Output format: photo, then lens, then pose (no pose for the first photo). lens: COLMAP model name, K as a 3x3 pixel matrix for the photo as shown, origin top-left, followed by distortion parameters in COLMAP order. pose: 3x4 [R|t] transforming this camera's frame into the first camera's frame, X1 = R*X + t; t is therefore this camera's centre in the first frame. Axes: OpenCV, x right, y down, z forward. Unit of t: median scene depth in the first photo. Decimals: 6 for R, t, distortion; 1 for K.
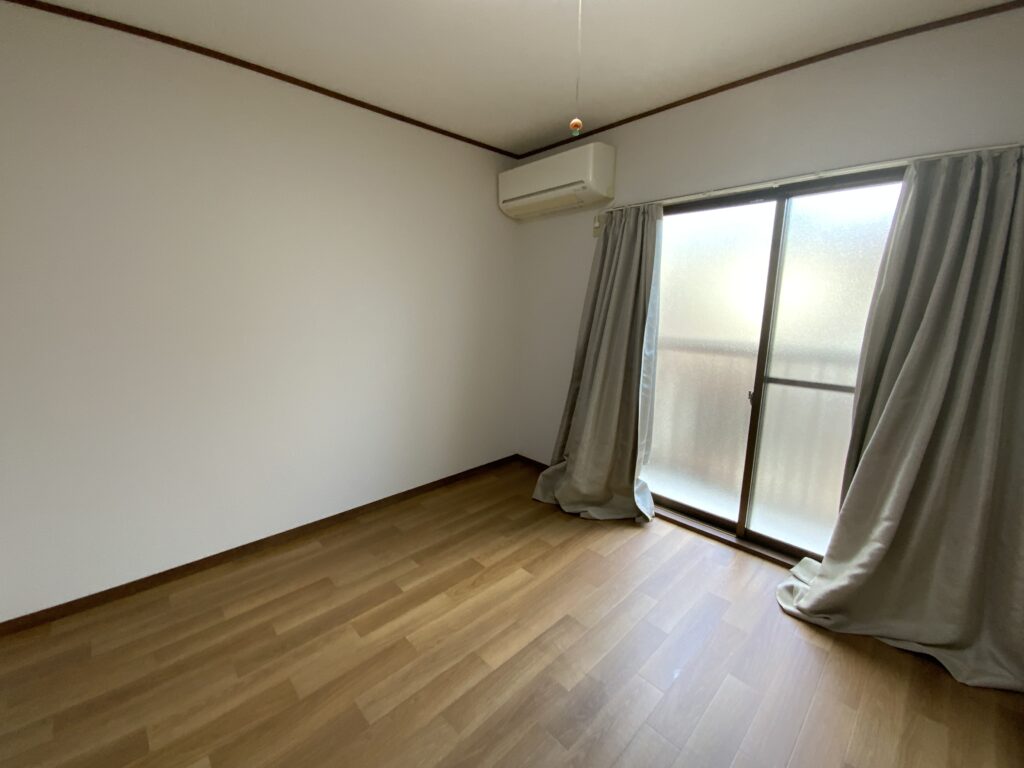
lens RADIAL K [[415.0, 0, 511.2], [0, 415.0, 389.7], [0, 0, 1]] dist [-0.021275, -0.001663]
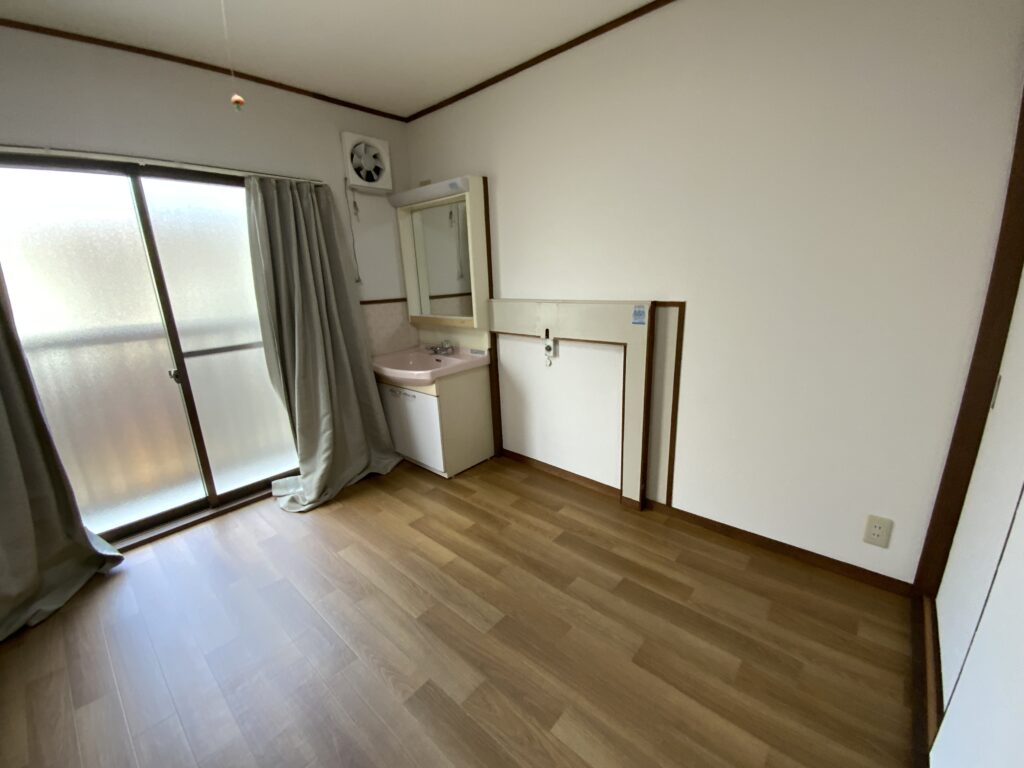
lens RADIAL K [[415.0, 0, 514.7], [0, 415.0, 384.7], [0, 0, 1]] dist [-0.021275, -0.001663]
pose [[-0.074667, -0.273417, 0.958993, -0.536831], [0.246298, 0.926827, 0.283423, -0.049529], [-0.966314, 0.257360, -0.001862, 0.233556]]
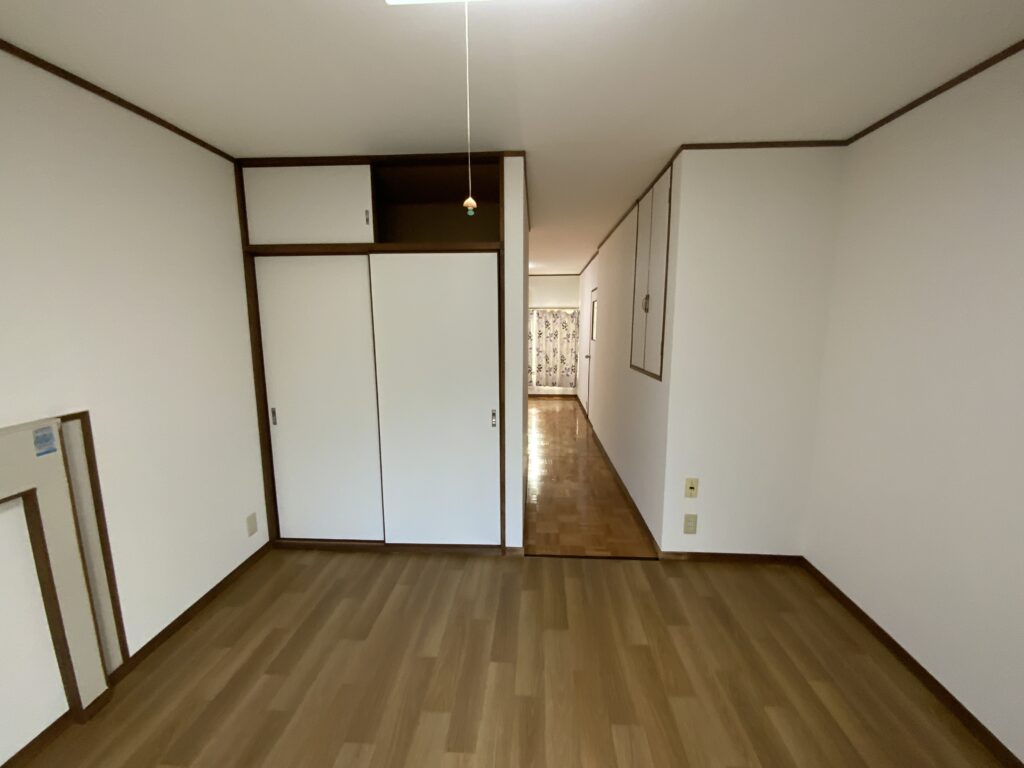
lens RADIAL K [[415.0, 0, 515.5], [0, 415.0, 385.1], [0, 0, 1]] dist [-0.021275, -0.001663]
pose [[-0.736076, 0.090313, -0.670847, 0.374804], [-0.148585, 0.945331, 0.290297, -0.265464], [0.660390, 0.313359, -0.682416, 0.898423]]
